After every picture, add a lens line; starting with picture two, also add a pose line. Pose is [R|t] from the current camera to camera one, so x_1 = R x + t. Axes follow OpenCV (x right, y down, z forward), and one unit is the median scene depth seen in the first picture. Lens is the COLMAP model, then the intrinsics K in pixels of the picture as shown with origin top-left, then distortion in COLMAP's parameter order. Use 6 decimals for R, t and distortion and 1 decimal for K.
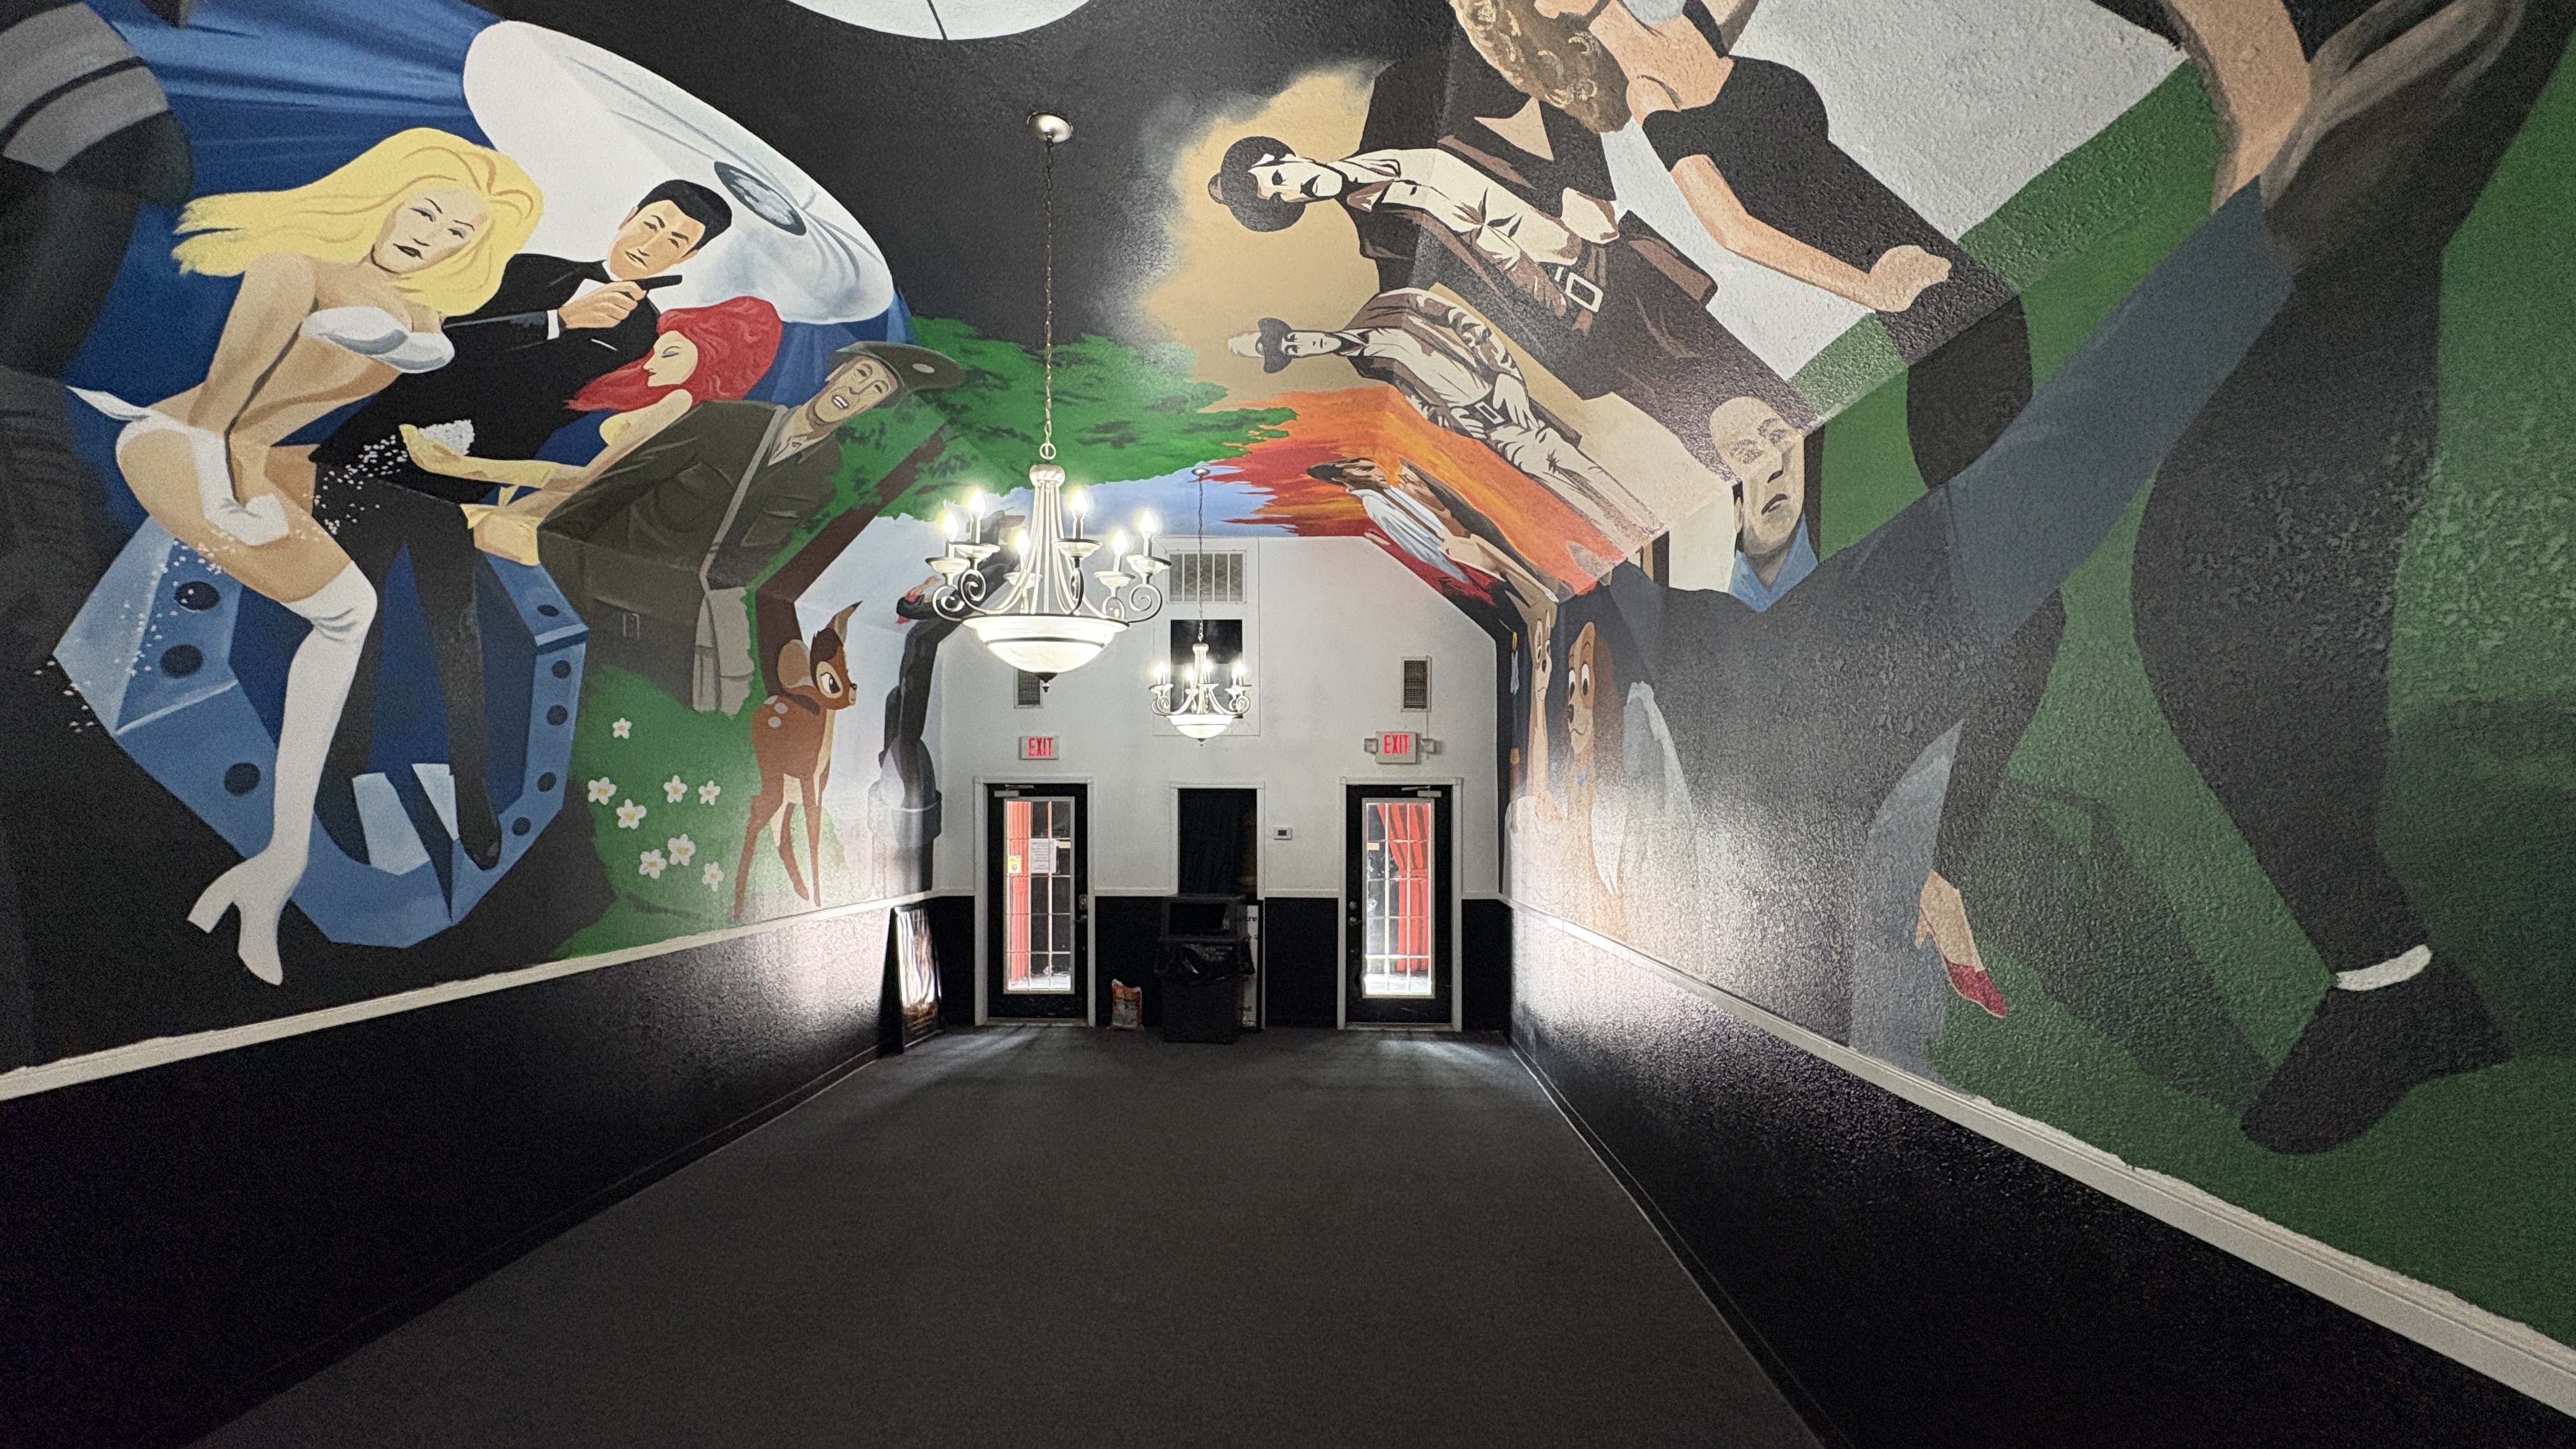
lens RADIAL K [[1023.5, 0, 1286.5], [0, 1023.5, 730.5], [0, 0, 1]] dist [-0.002821, -0.000428]
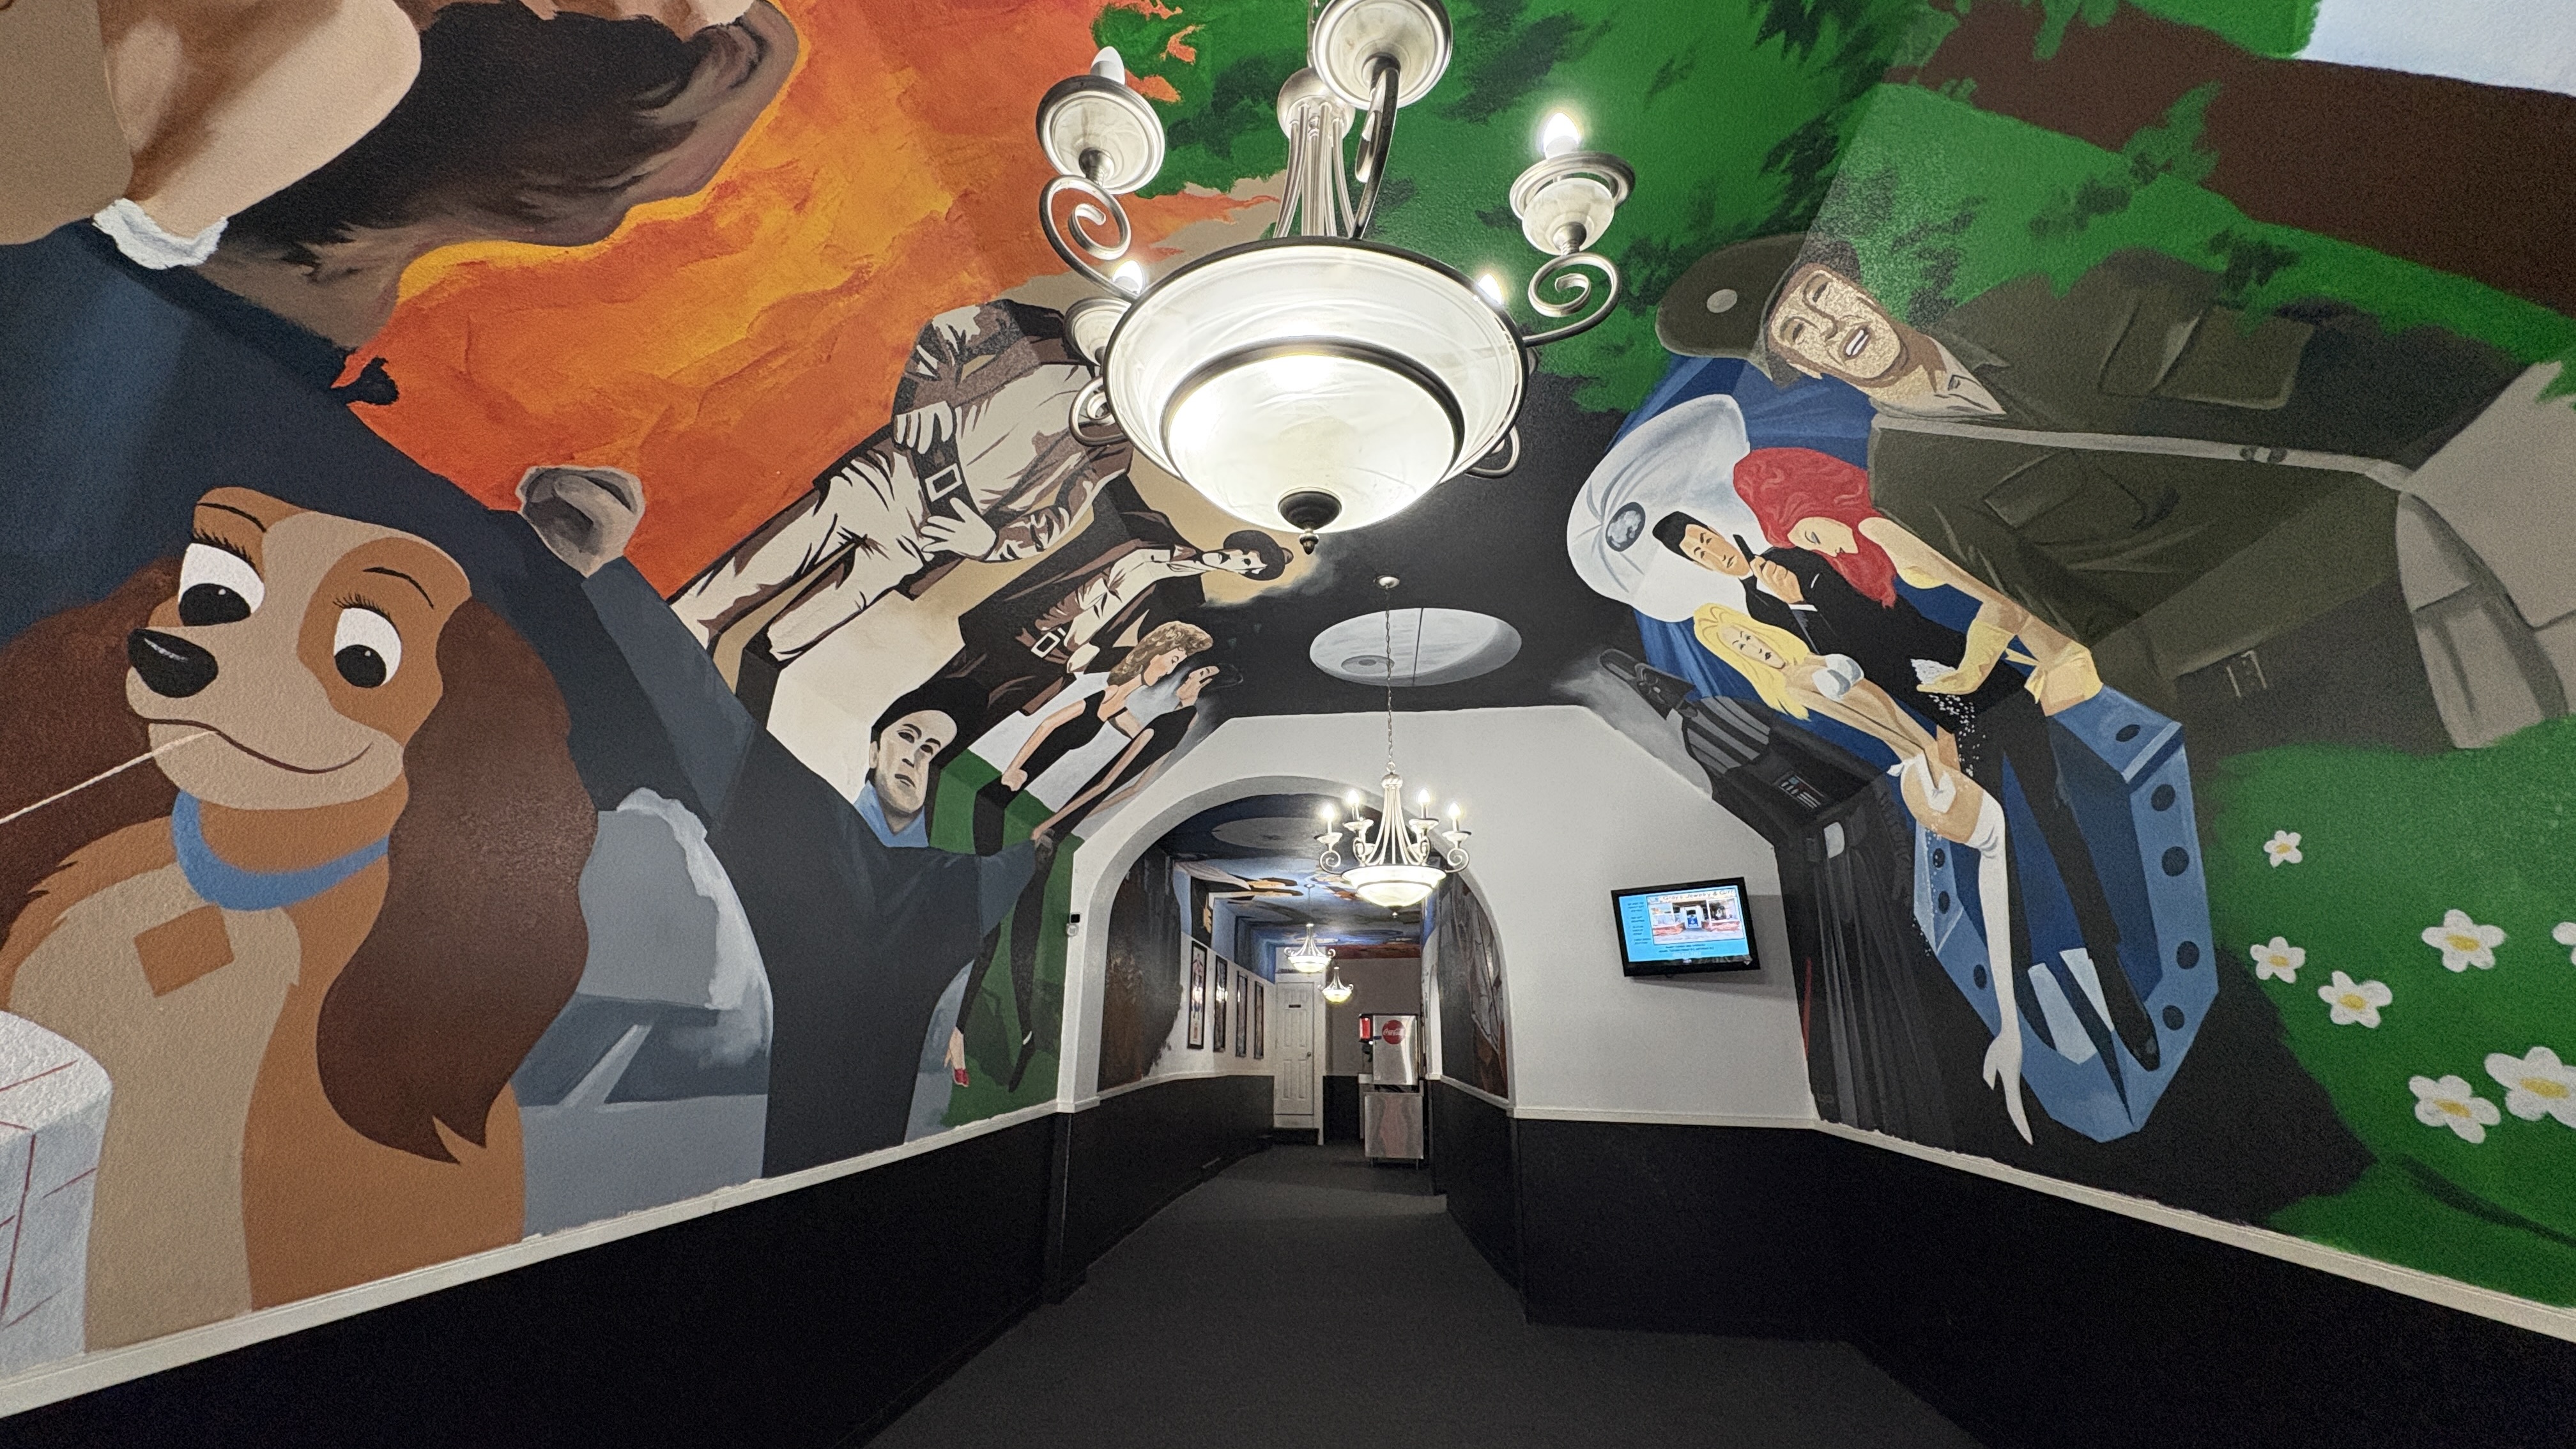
lens RADIAL K [[1023.5, 0, 1286.7], [0, 1023.5, 718.8], [0, 0, 1]] dist [-0.002821, -0.000428]
pose [[-0.996419, 0.020078, 0.082135, -0.144925], [-0.009940, 0.936847, -0.349597, 0.155251], [-0.083967, -0.349161, -0.933293, 1.814348]]
